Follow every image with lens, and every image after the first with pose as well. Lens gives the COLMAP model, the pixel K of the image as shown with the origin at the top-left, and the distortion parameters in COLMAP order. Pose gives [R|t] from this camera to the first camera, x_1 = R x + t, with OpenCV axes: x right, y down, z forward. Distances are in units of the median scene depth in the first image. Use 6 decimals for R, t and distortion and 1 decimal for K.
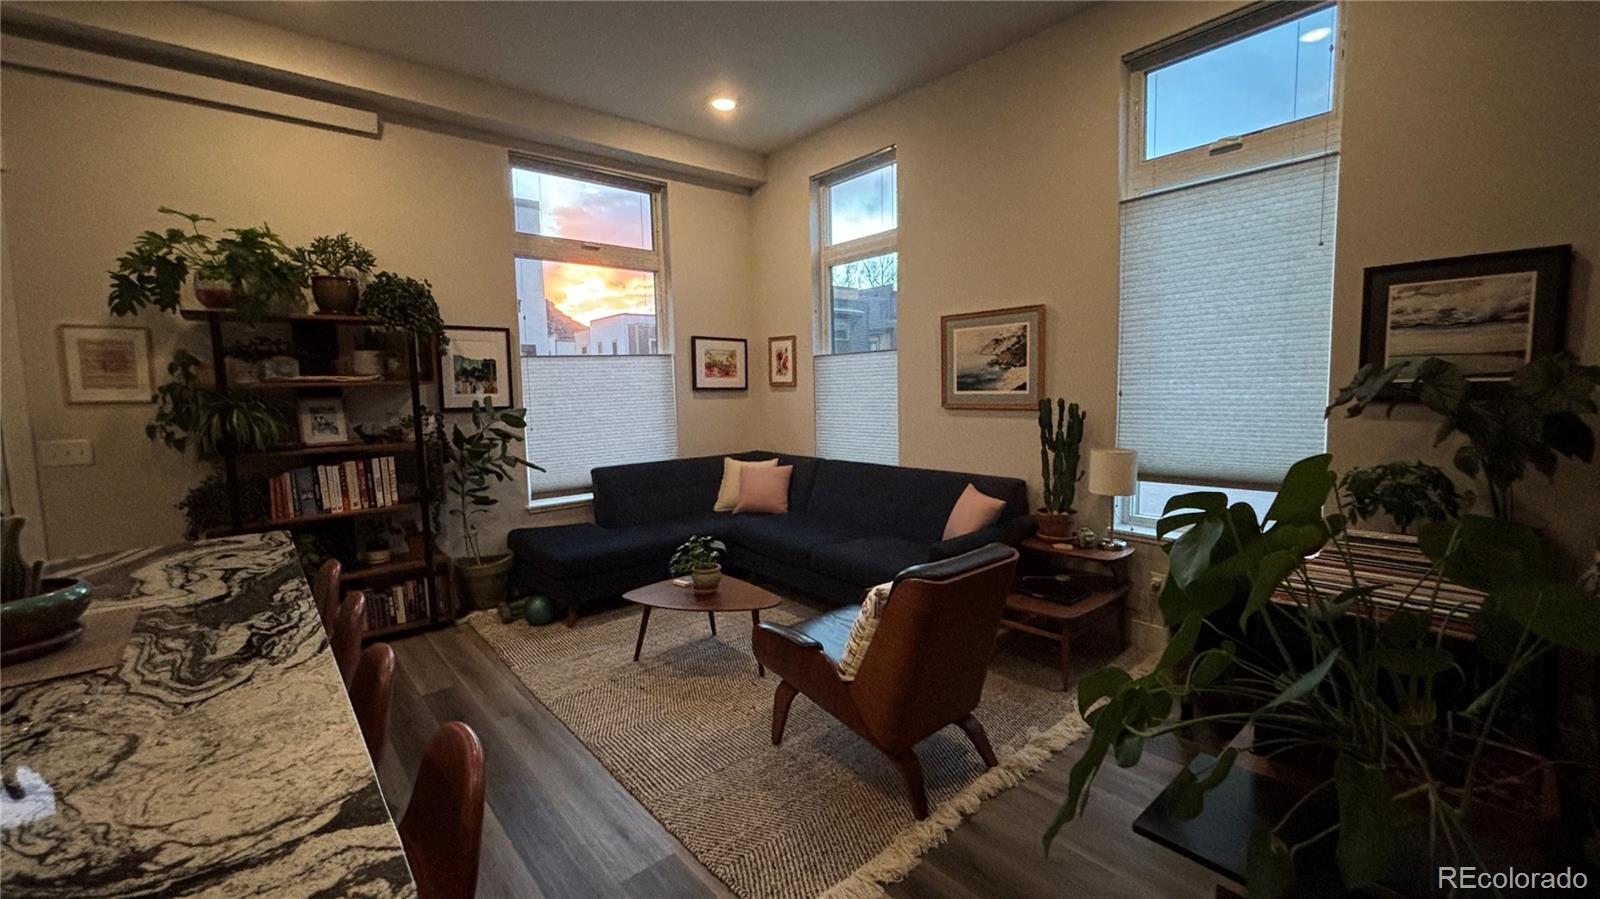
lens RADIAL K [[643.8, 0, 798.9], [0, 643.8, 450.7], [0, 0, 1]] dist [0.000834, -0.001053]
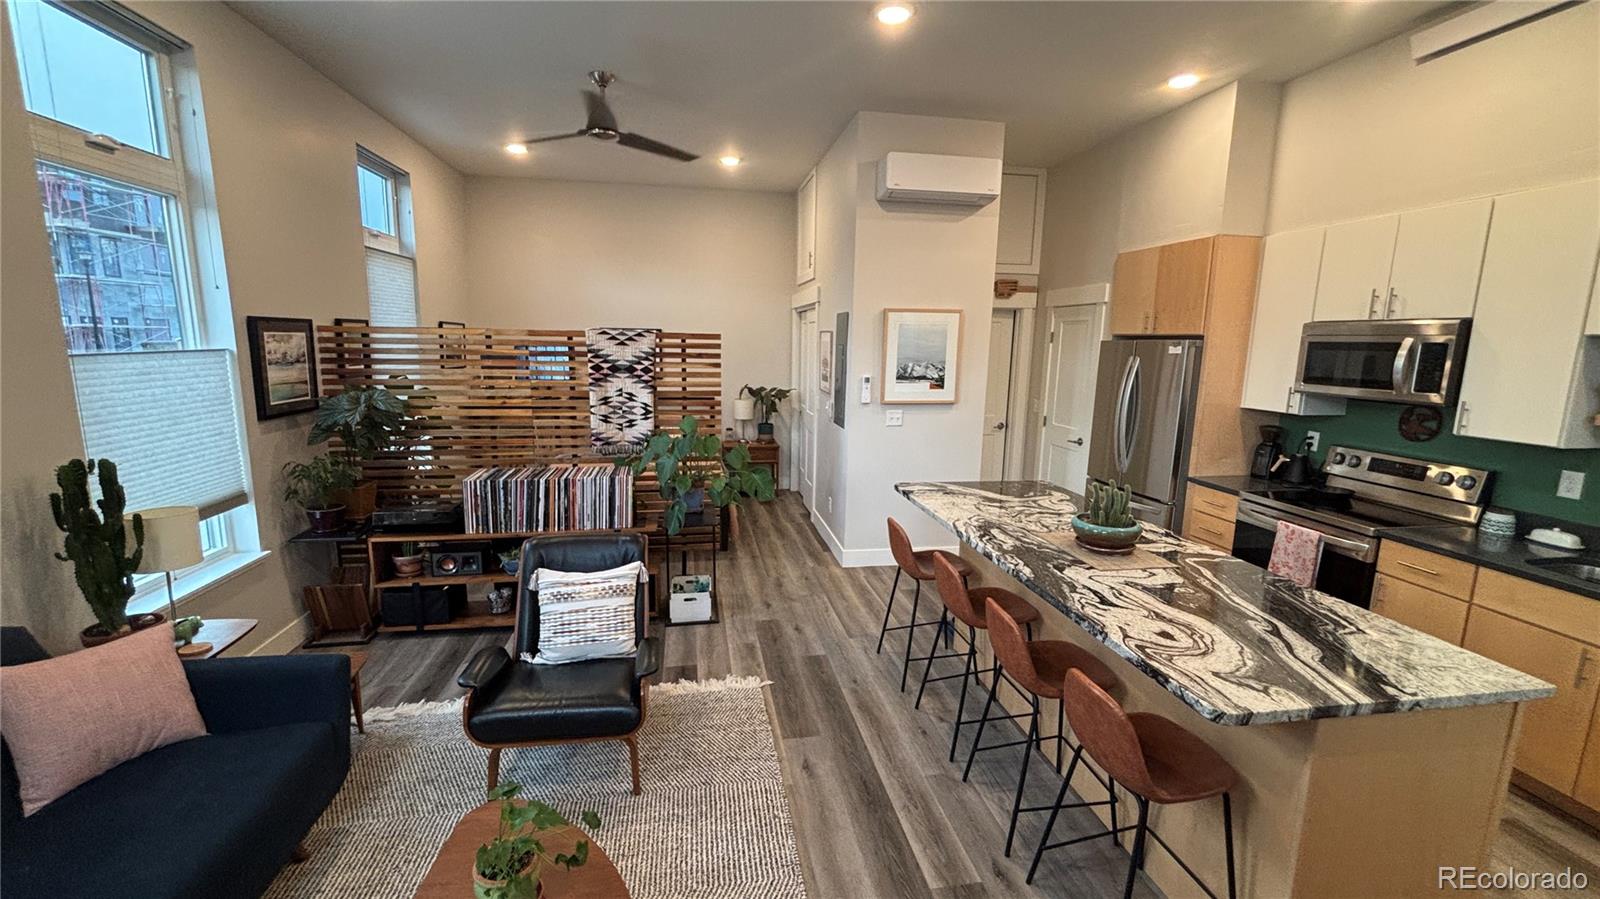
lens RADIAL K [[643.8, 0, 800.5], [0, 643.8, 453.9], [0, 0, 1]] dist [0.000834, -0.001053]
pose [[-0.858103, -0.080396, 0.507145, -0.483886], [0.053848, 0.968131, 0.244587, -0.188886], [-0.510646, 0.237190, -0.826427, 1.077105]]
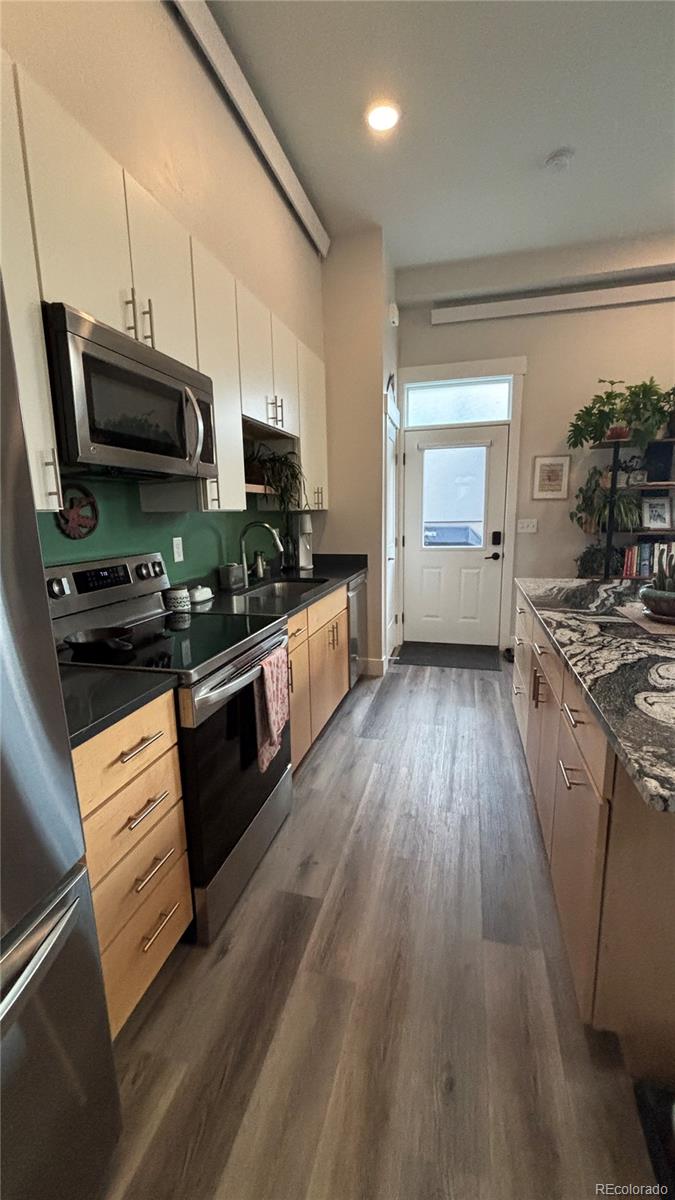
lens RADIAL K [[482.9, 0, 339.8], [0, 482.9, 600.7], [0, 0, 1]] dist [0.000834, -0.001053]
pose [[0.558673, 0.164854, -0.812839, -0.215304], [-0.073008, 0.986017, 0.149798, 0.039251], [0.826168, -0.024344, 0.562897, -0.223526]]
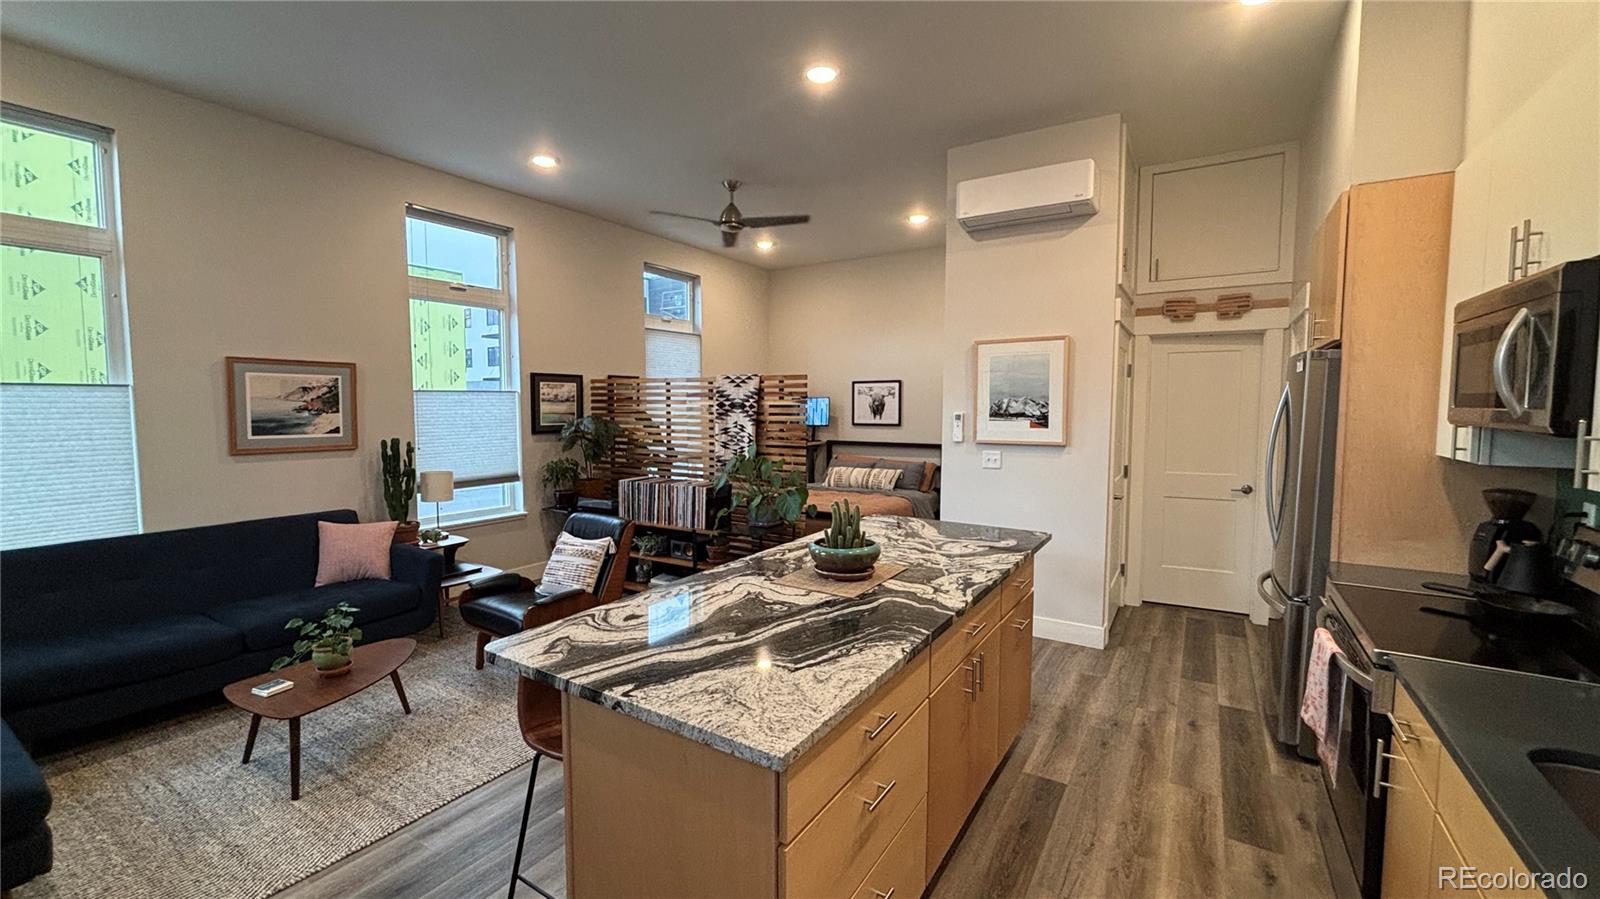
lens RADIAL K [[643.8, 0, 801.1], [0, 643.8, 456.7], [0, 0, 1]] dist [0.000834, -0.001053]
pose [[-0.293685, -0.054472, 0.954349, -1.015349], [0.098786, 0.991300, 0.086981, -0.071275], [-0.950784, 0.119822, -0.285749, 0.548379]]
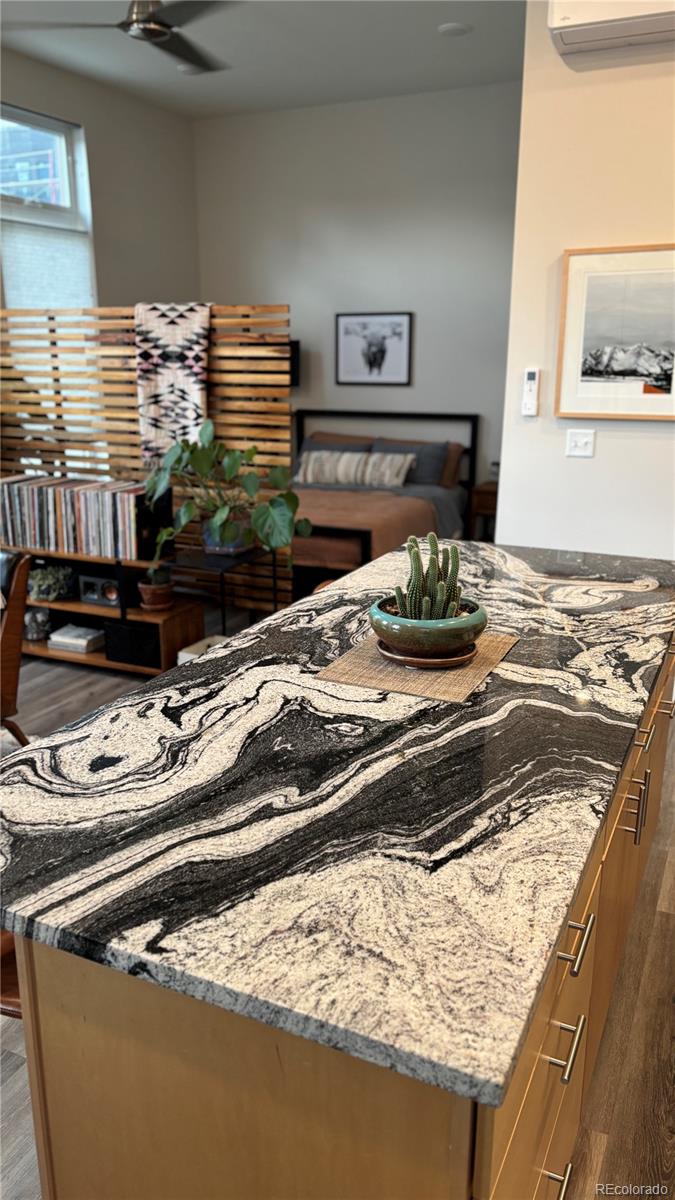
lens RADIAL K [[905.5, 0, 332.8], [0, 905.5, 623.9], [0, 0, 1]] dist [0.025946, -0.026053]
pose [[-0.404286, -0.246121, 0.880896, -0.881708], [0.098898, 0.945704, 0.309617, -0.090830], [-0.909270, 0.212293, -0.357994, 0.585032]]
